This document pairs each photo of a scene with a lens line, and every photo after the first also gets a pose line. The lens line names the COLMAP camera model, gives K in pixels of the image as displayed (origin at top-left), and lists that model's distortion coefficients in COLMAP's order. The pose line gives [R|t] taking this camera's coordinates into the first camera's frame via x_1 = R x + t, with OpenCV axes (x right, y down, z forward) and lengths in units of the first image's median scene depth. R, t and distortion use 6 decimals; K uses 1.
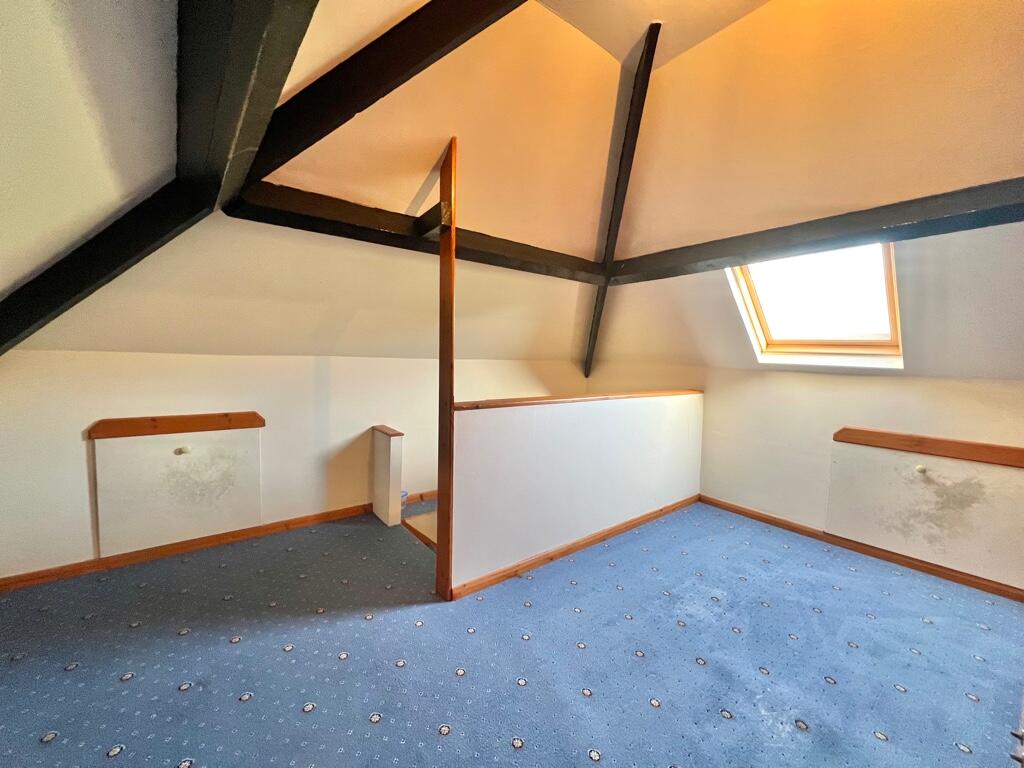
lens RADIAL K [[417.5, 0, 512.0], [0, 417.5, 384.0], [0, 0, 1]] dist [-0.000813, -0.000021]
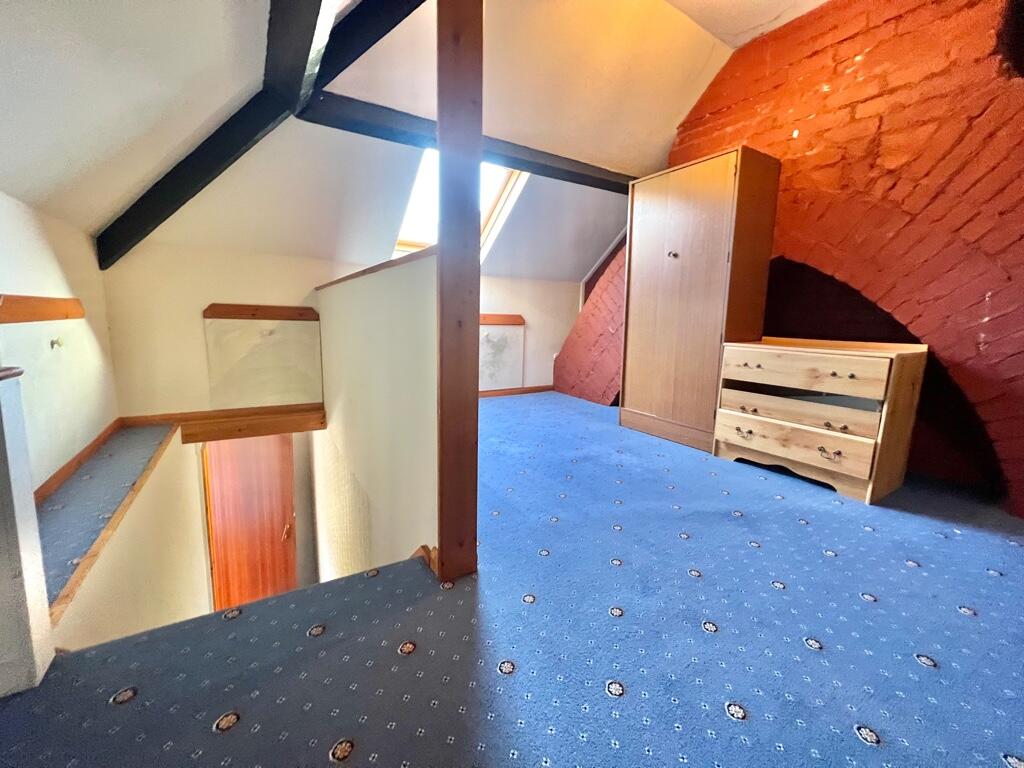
lens RADIAL K [[417.5, 0, 512.0], [0, 417.5, 384.0], [0, 0, 1]] dist [-0.000813, -0.000021]
pose [[0.088942, -0.178438, 0.979923, -0.746066], [0.047185, 0.983472, 0.174802, 0.140167], [-0.994919, 0.030690, 0.095891, 0.912701]]
